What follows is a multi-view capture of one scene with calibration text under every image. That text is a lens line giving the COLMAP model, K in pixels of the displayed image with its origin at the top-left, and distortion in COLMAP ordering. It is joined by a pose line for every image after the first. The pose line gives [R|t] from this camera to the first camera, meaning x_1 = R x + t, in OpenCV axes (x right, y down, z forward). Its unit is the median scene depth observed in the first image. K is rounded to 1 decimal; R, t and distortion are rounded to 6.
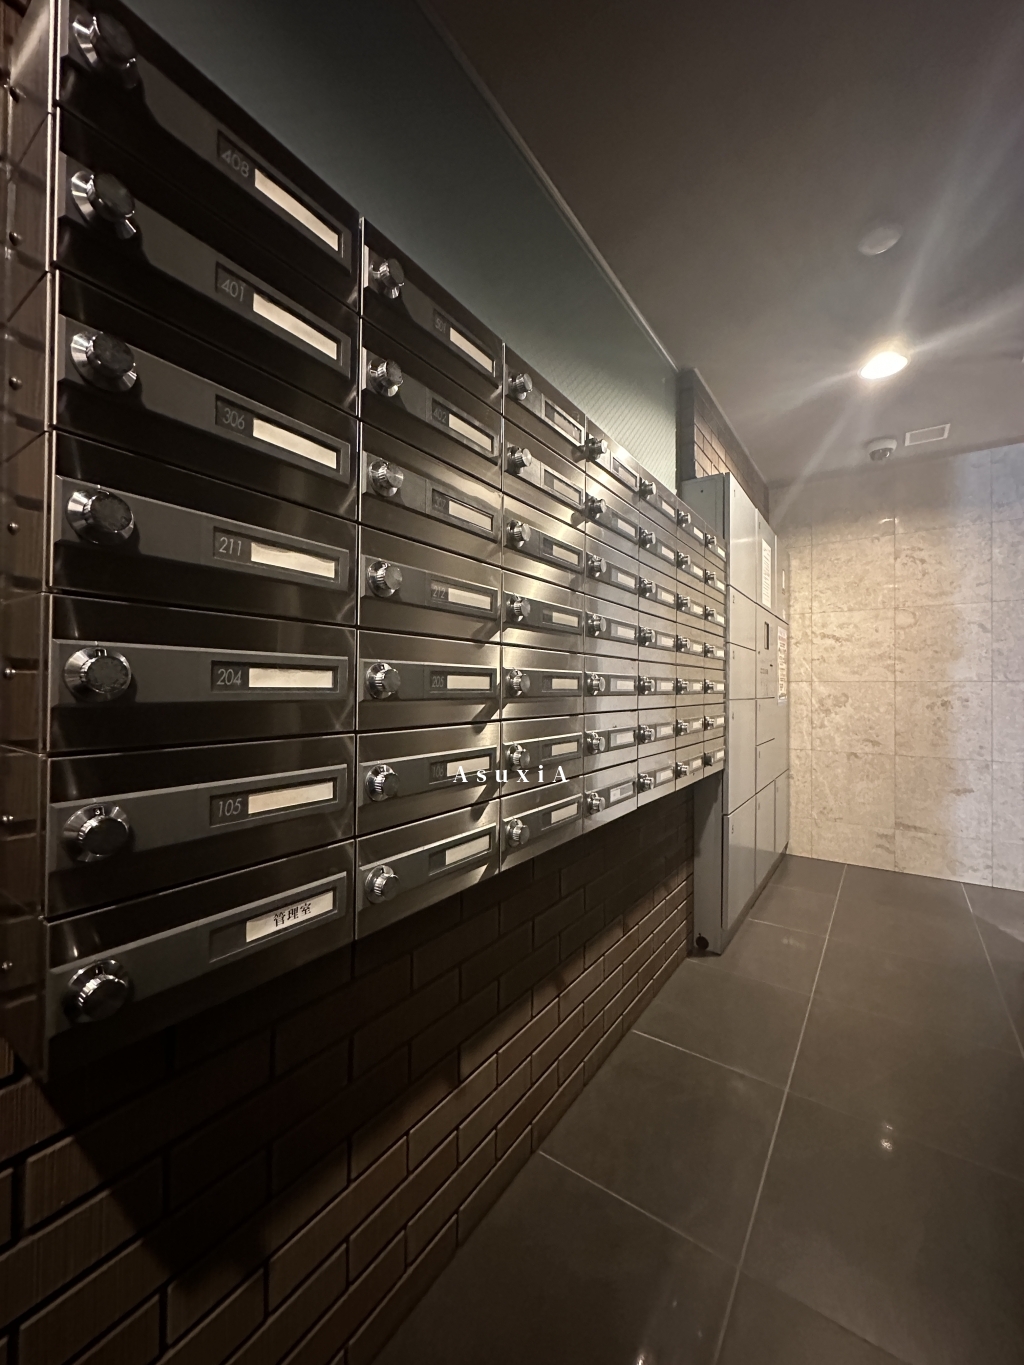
lens RADIAL K [[545.3, 0, 514.3], [0, 545.3, 680.8], [0, 0, 1]] dist [-0.009039, 0.000307]
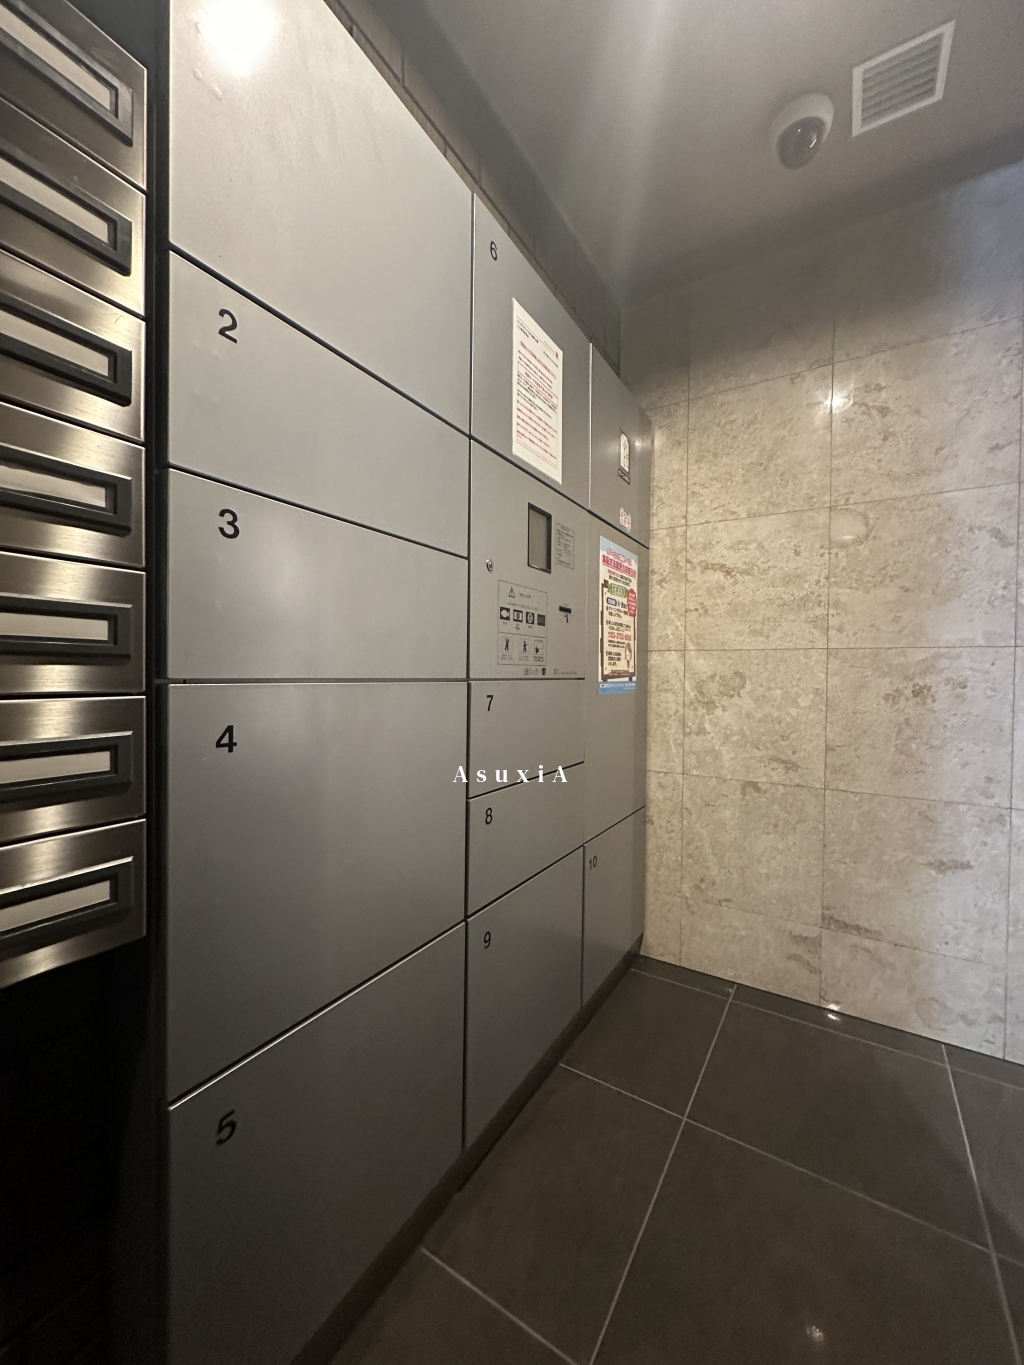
lens RADIAL K [[545.3, 0, 516.4], [0, 545.3, 681.9], [0, 0, 1]] dist [-0.009039, 0.000307]
pose [[0.998716, 0.003789, 0.050515, 0.377394], [-0.005187, 0.999607, 0.027566, 0.020426], [-0.050391, -0.027792, 0.998343, 0.494053]]
